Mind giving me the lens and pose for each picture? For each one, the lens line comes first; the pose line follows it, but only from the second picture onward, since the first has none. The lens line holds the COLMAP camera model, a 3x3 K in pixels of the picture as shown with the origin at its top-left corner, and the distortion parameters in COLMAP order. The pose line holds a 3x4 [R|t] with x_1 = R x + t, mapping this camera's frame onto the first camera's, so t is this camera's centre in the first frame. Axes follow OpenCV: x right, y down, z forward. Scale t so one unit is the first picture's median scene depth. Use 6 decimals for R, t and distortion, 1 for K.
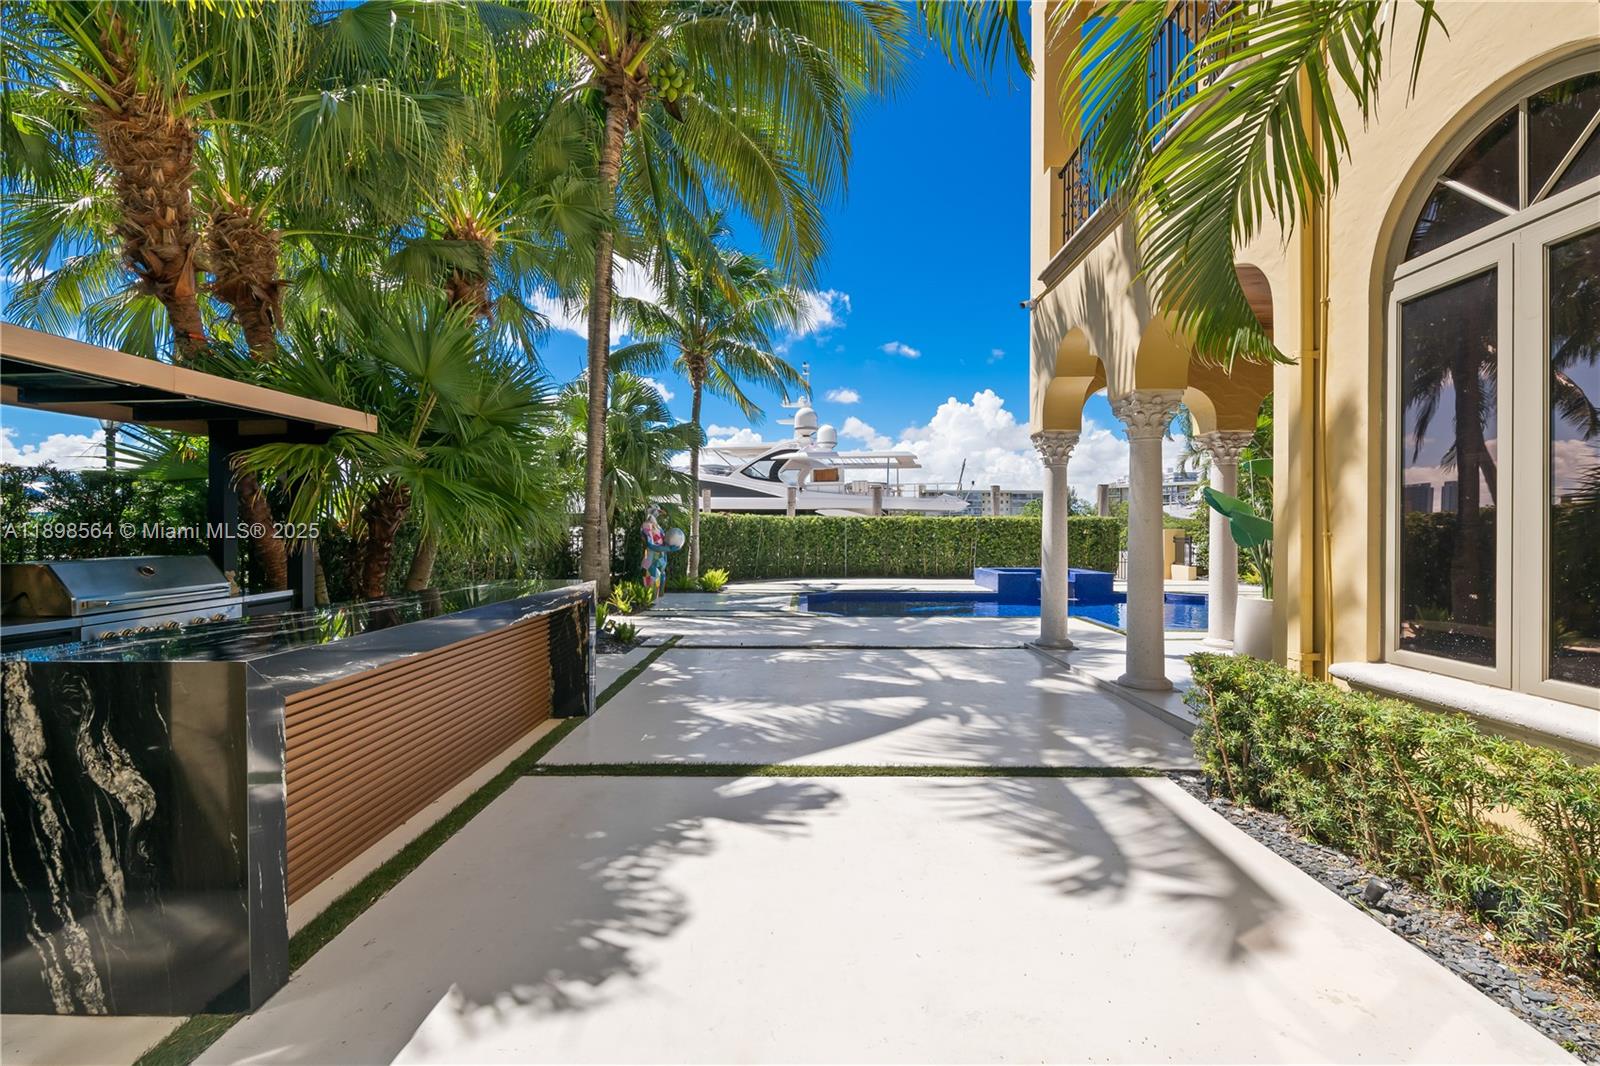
lens RADIAL K [[635.8, 0, 802.8], [0, 635.8, 534.0], [0, 0, 1]] dist [0.001638, -0.000323]
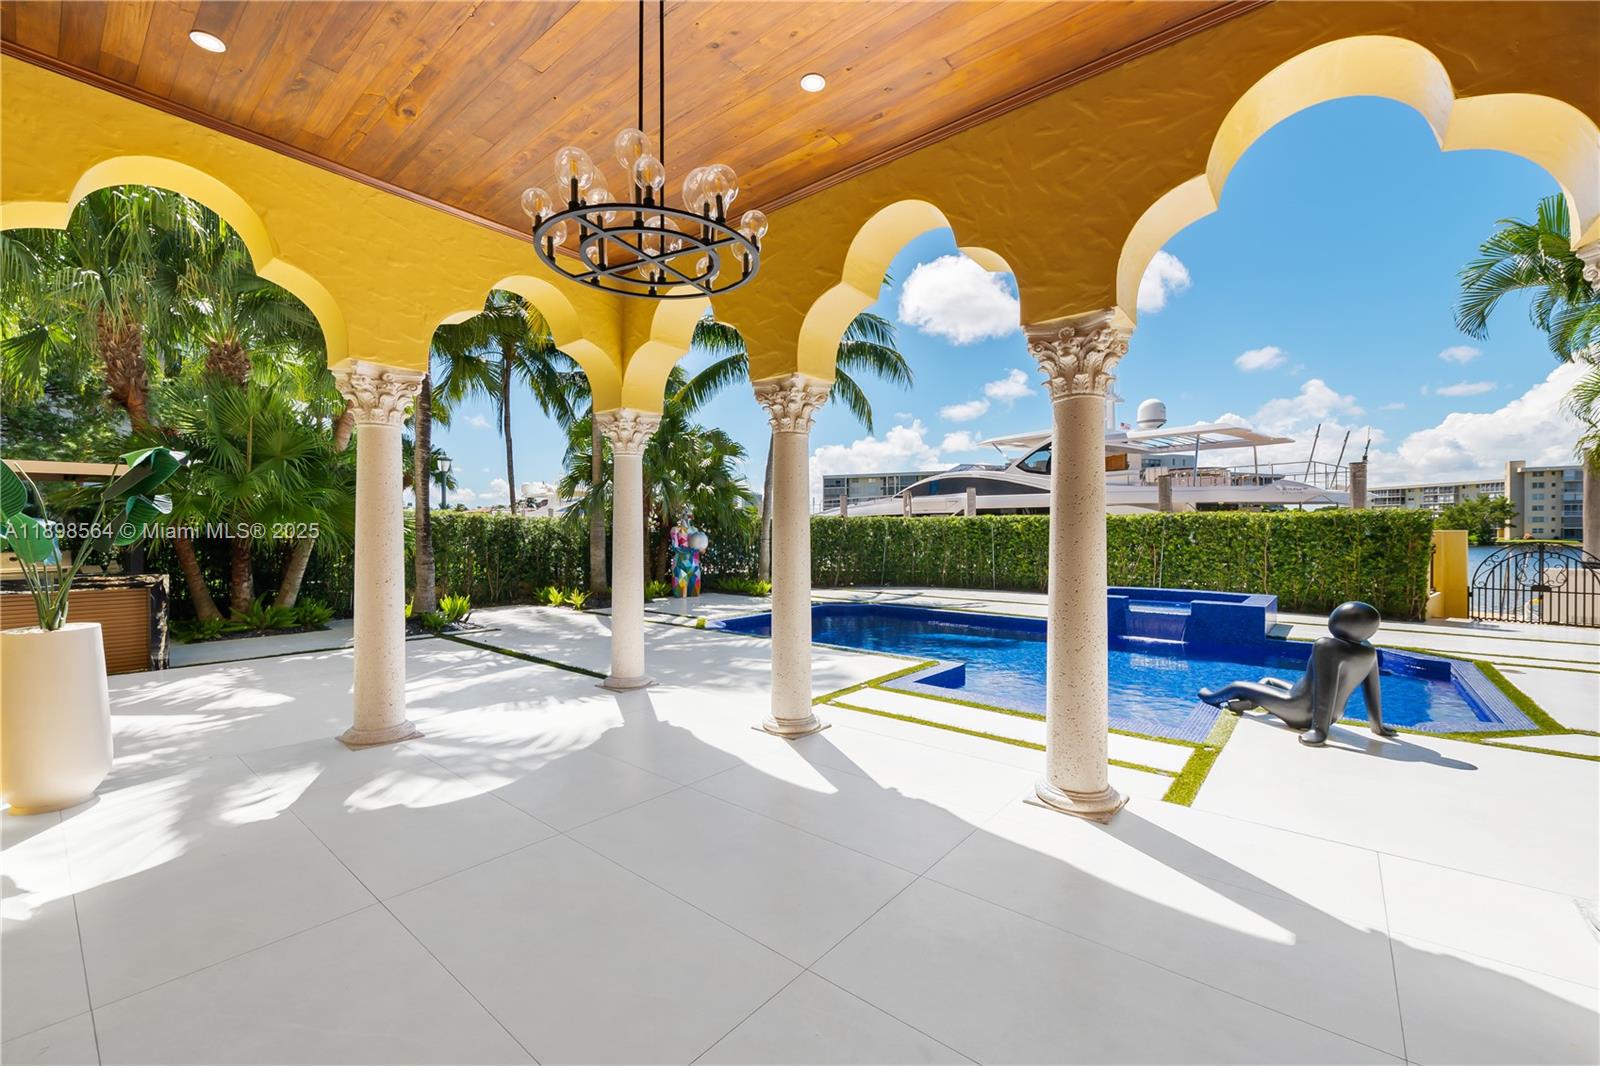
lens RADIAL K [[635.8, 0, 794.7], [0, 635.8, 534.1], [0, 0, 1]] dist [0.001638, -0.000323]
pose [[0.766447, -0.000147, -0.642308, 0.403669], [-0.000145, 1.000000, -0.000402, -0.003635], [0.642308, 0.000401, 0.766447, 0.199826]]
